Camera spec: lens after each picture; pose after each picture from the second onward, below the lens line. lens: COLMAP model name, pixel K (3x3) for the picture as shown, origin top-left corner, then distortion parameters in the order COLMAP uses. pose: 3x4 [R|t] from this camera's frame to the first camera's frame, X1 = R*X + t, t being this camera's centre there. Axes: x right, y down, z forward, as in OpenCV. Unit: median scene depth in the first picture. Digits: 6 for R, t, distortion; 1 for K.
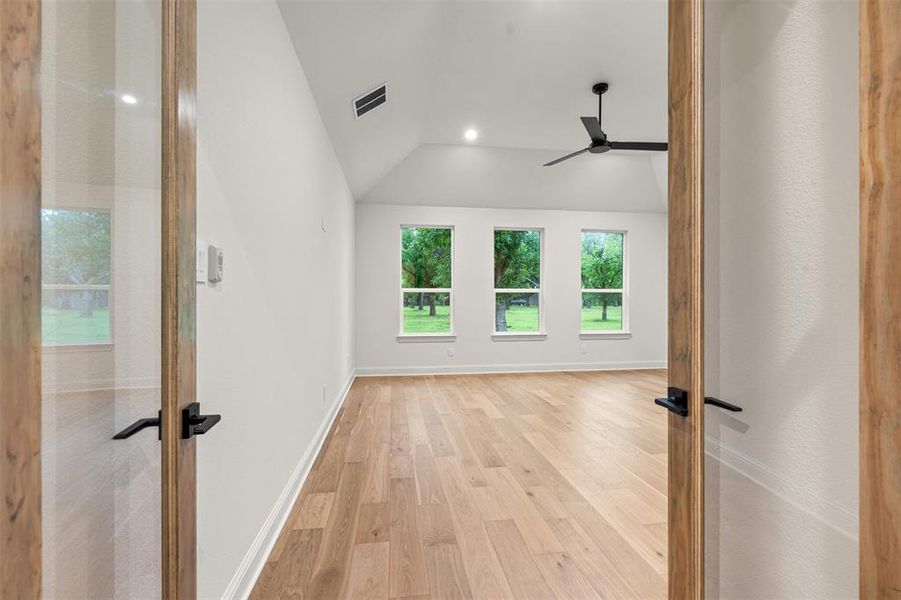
lens RADIAL K [[403.3, 0, 450.5], [0, 403.3, 300.0], [0, 0, 1]] dist [-0.000939, 0.000062]
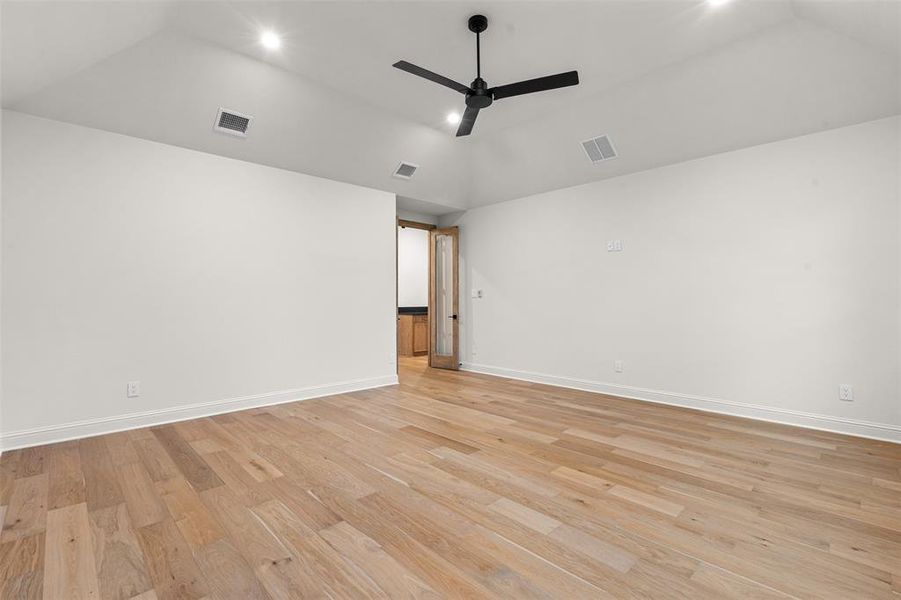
lens RADIAL K [[414.3, 0, 443.3], [0, 414.3, 298.6], [0, 0, 1]] dist [0.001992, 0.000405]
pose [[-0.821934, -0.002204, -0.569578, 0.554176], [0.003353, 0.999956, -0.008708, 0.004021], [0.569573, -0.009067, -0.821891, 1.020047]]
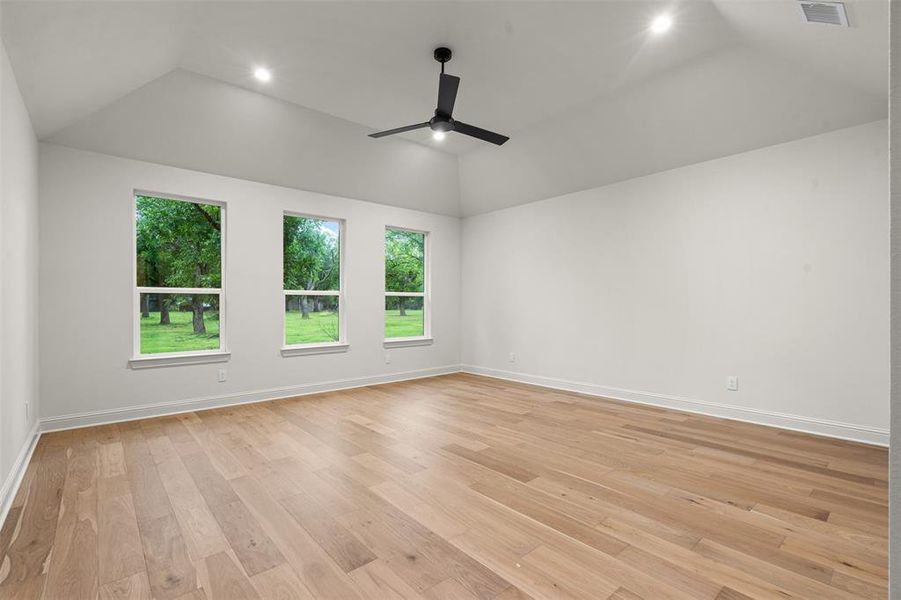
lens RADIAL K [[407.0, 0, 446.8], [0, 407.0, 307.0], [0, 0, 1]] dist [-0.001966, 0.000585]
pose [[0.841779, -0.004286, 0.539805, -0.054565], [0.000998, 0.999979, 0.006383, 0.000407], [-0.539821, -0.004834, 0.841766, 0.173397]]
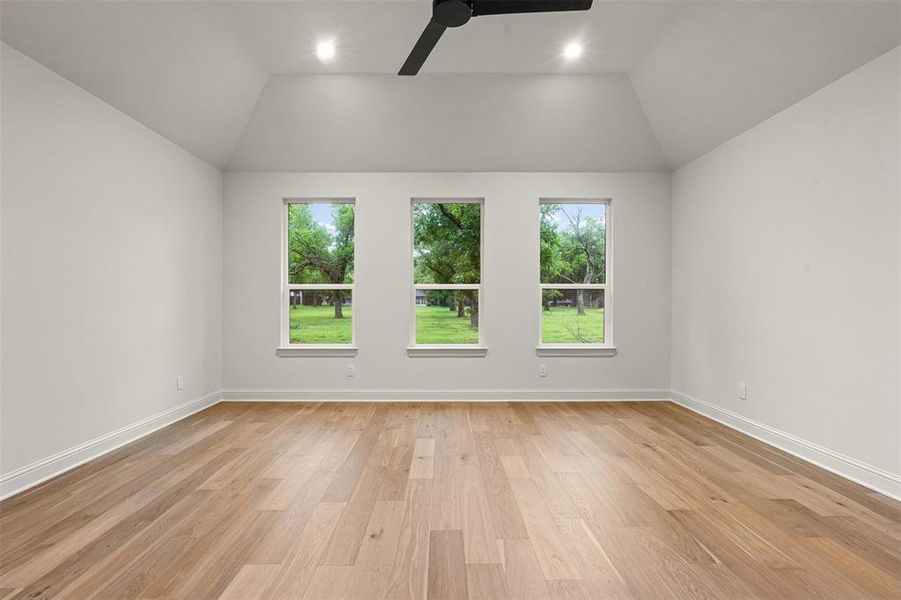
lens RADIAL K [[407.0, 0, 446.8], [0, 407.0, 307.0], [0, 0, 1]] dist [-0.001966, 0.000585]
pose [[0.990949, 0.002404, -0.134217, 0.277640], [-0.000183, 0.999863, 0.016560, 0.000677], [0.134239, -0.016385, 0.990814, 0.300216]]
